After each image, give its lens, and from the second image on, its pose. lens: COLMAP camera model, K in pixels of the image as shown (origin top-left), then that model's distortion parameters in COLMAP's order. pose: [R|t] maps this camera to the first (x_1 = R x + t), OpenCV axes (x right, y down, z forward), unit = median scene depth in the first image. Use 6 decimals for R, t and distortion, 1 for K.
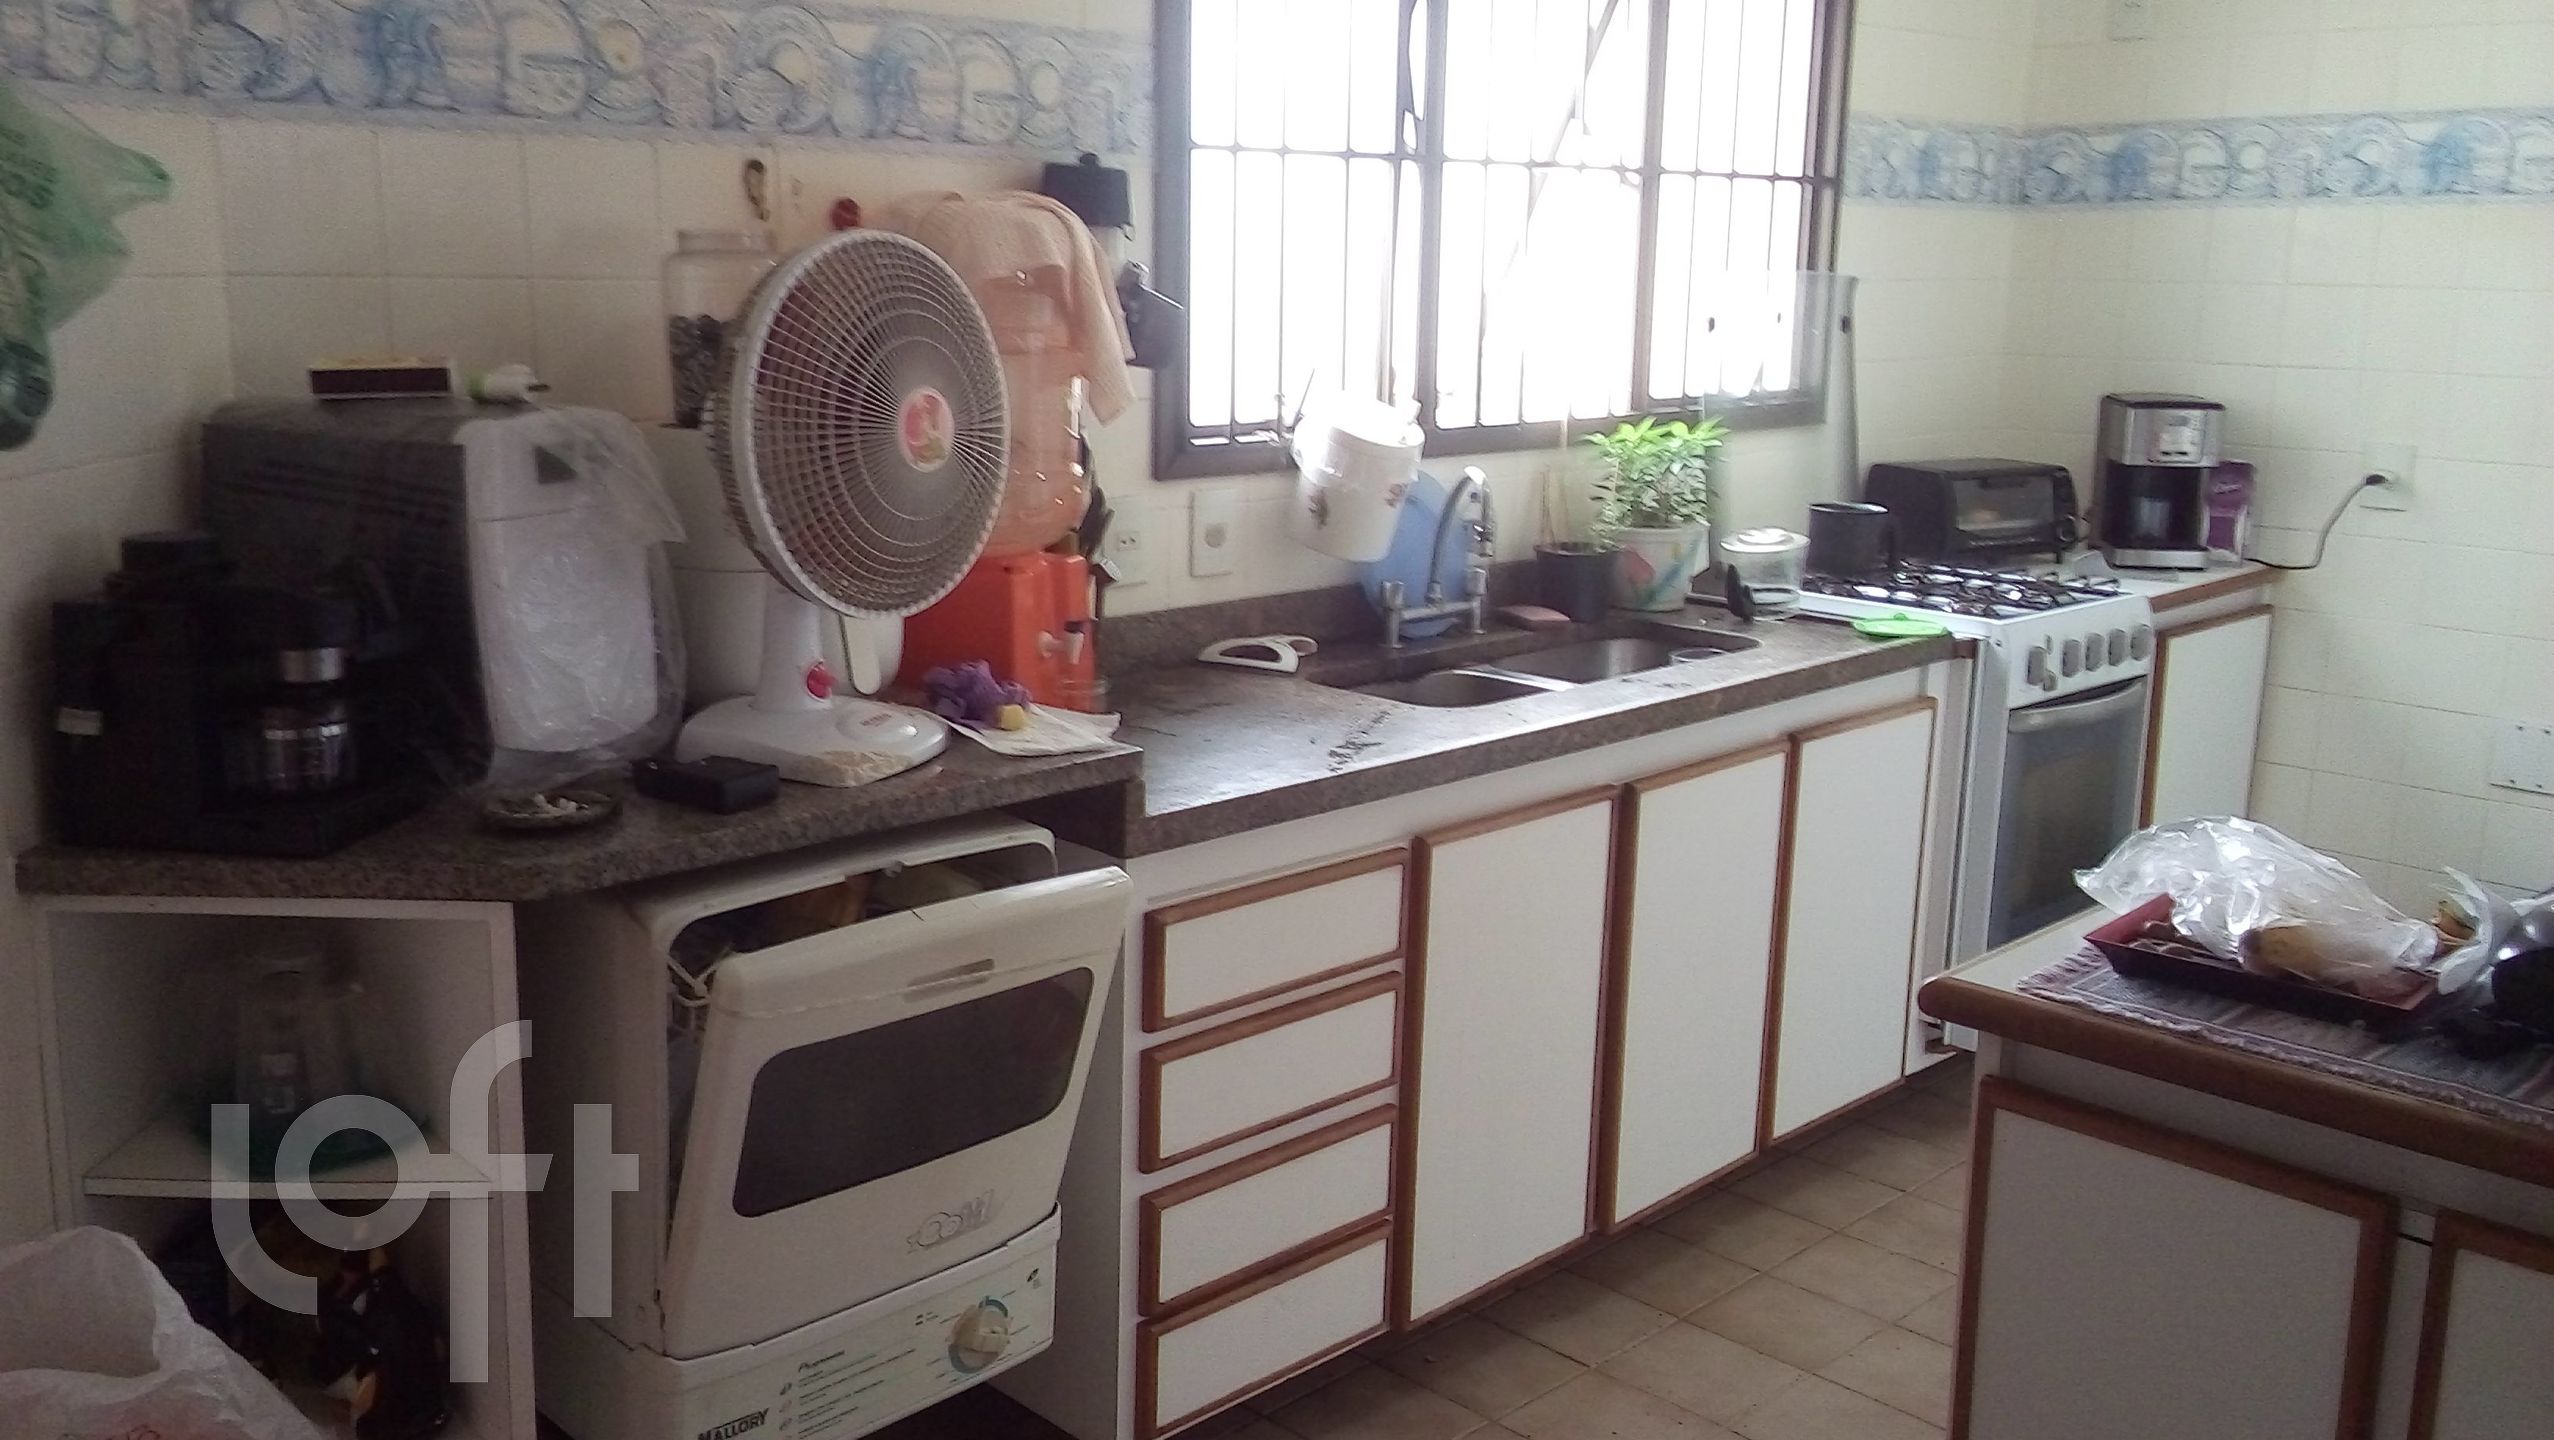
lens RADIAL K [[2124.1, 0, 1277.0], [0, 2124.1, 720.0], [0, 0, 1]] dist [0.012950, 0.005373]
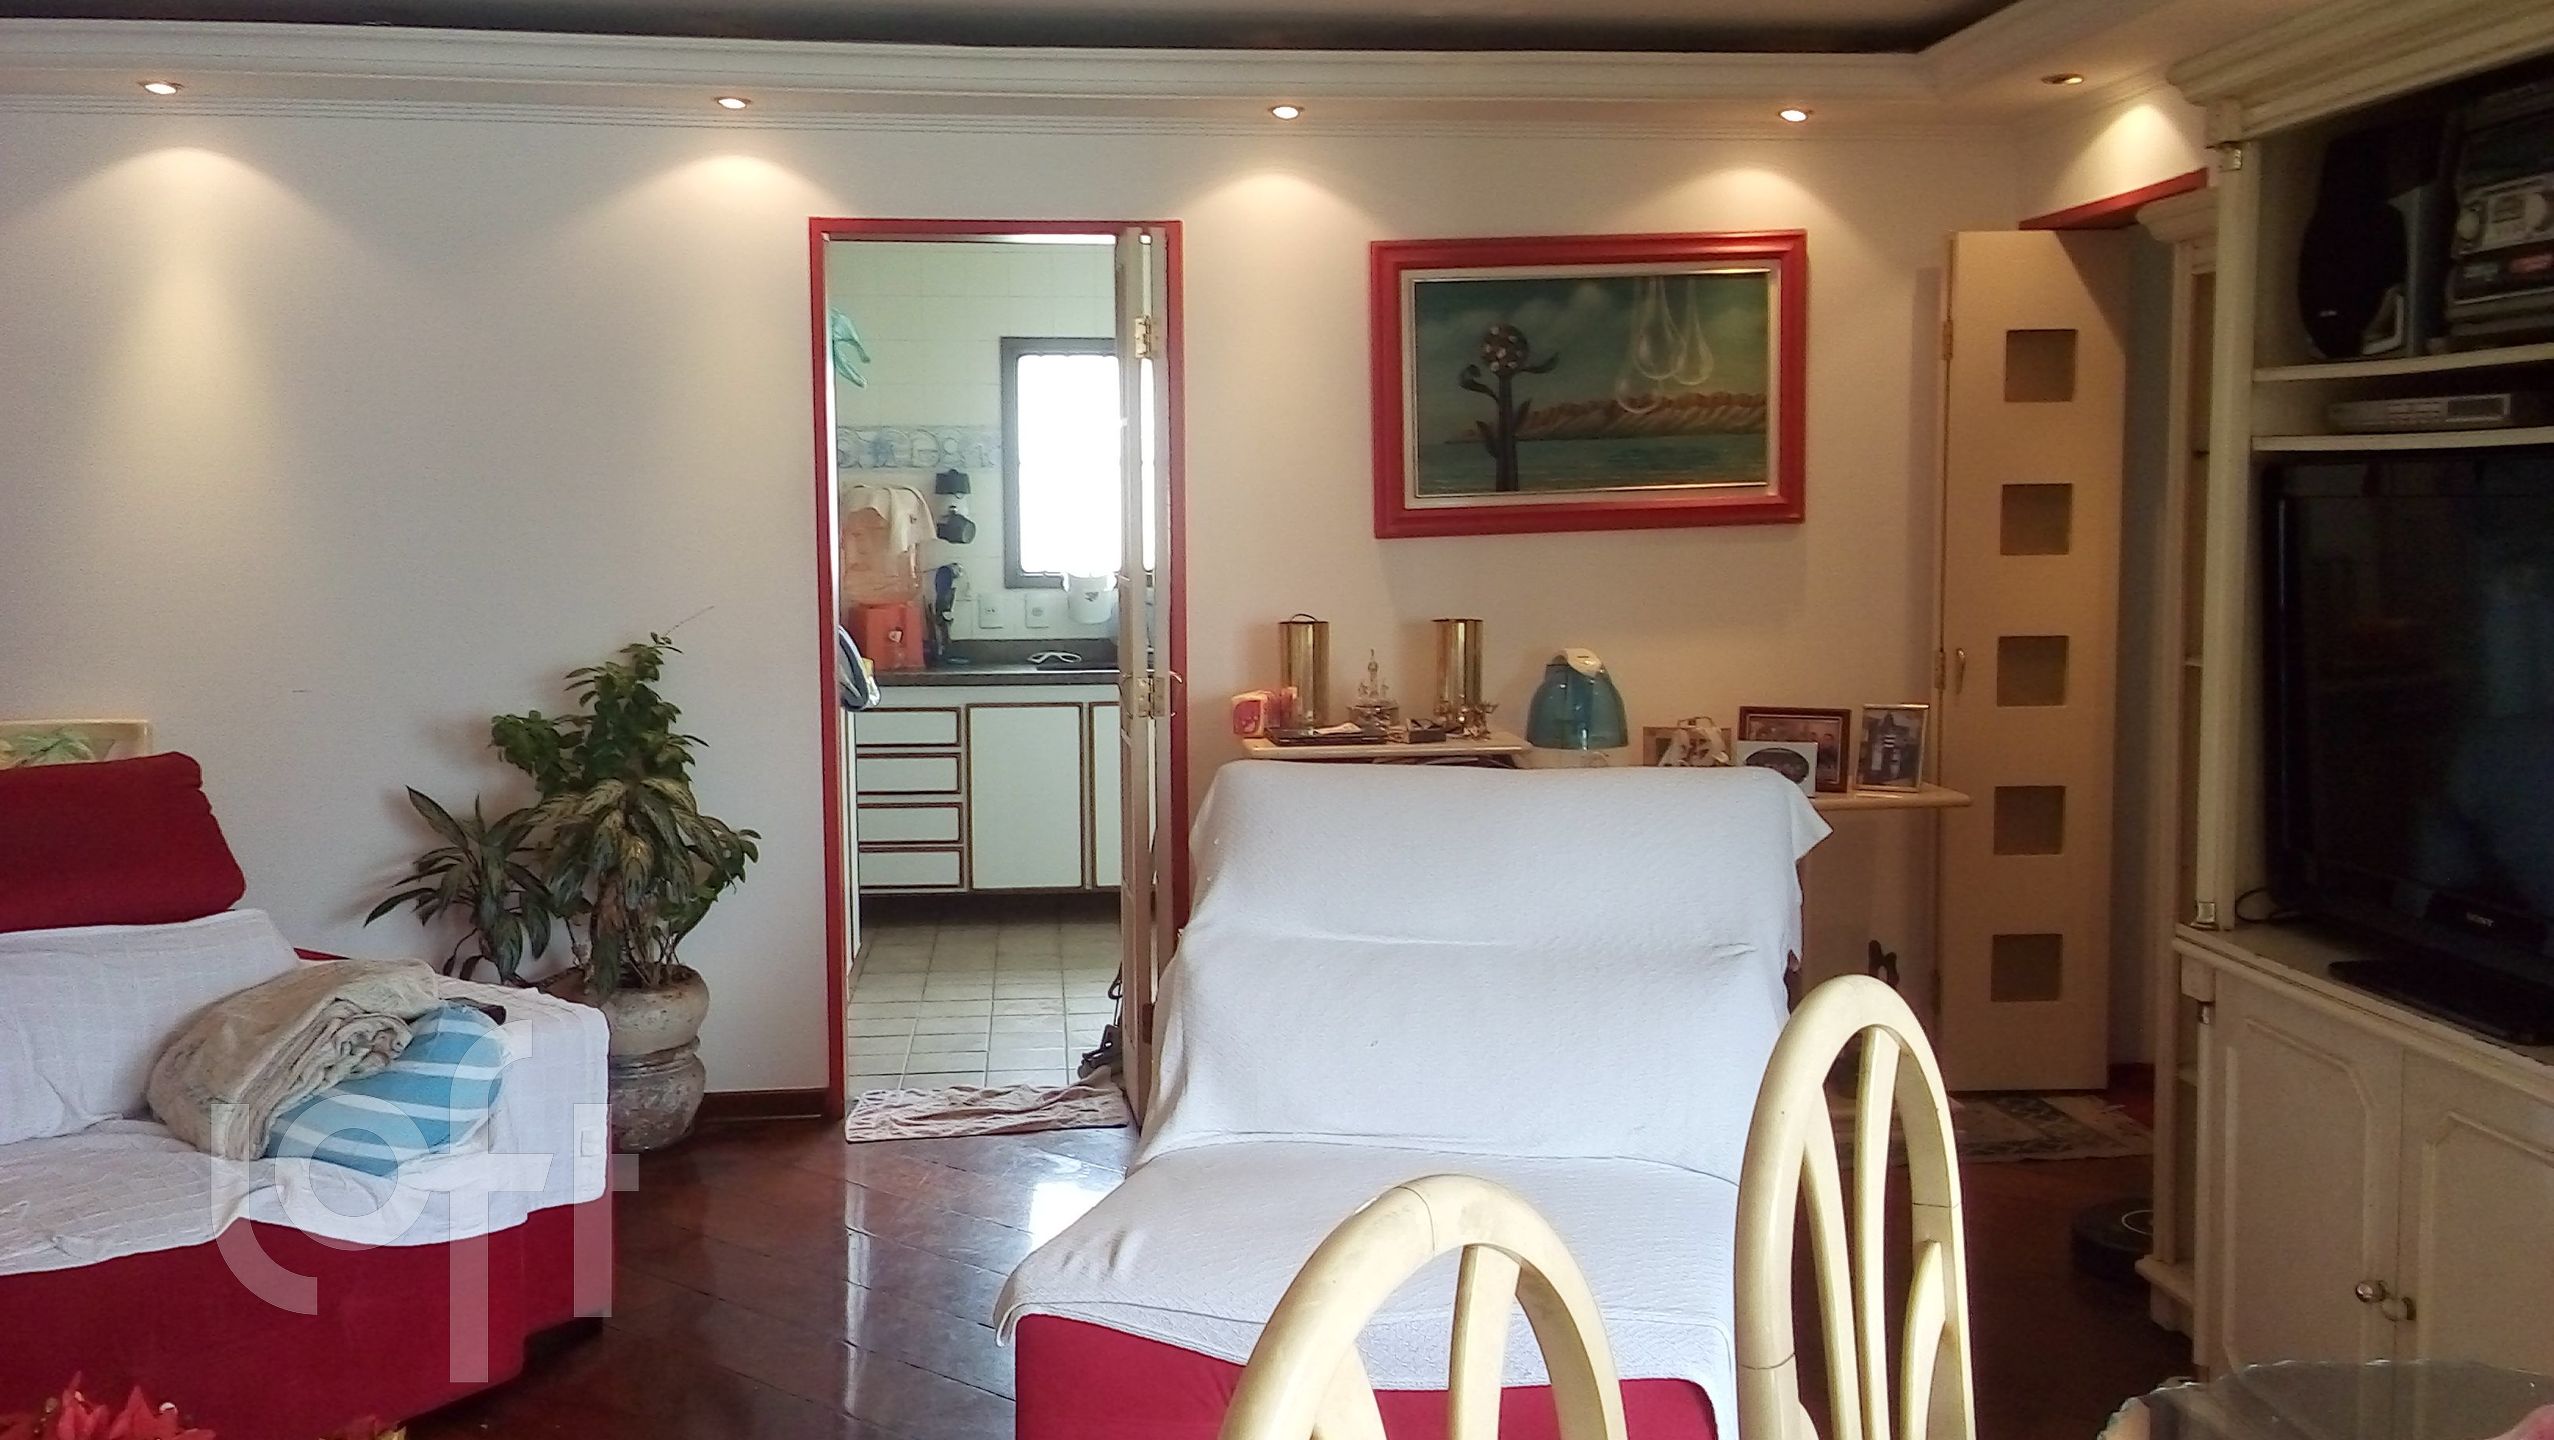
lens RADIAL K [[2124.1, 0, 1277.0], [0, 2124.1, 720.0], [0, 0, 1]] dist [0.012950, 0.005373]
pose [[0.780594, 0.033614, -0.624134, 2.017764], [-0.114206, 0.989413, -0.089550, 0.266898], [0.614516, 0.141182, 0.776168, -0.877900]]
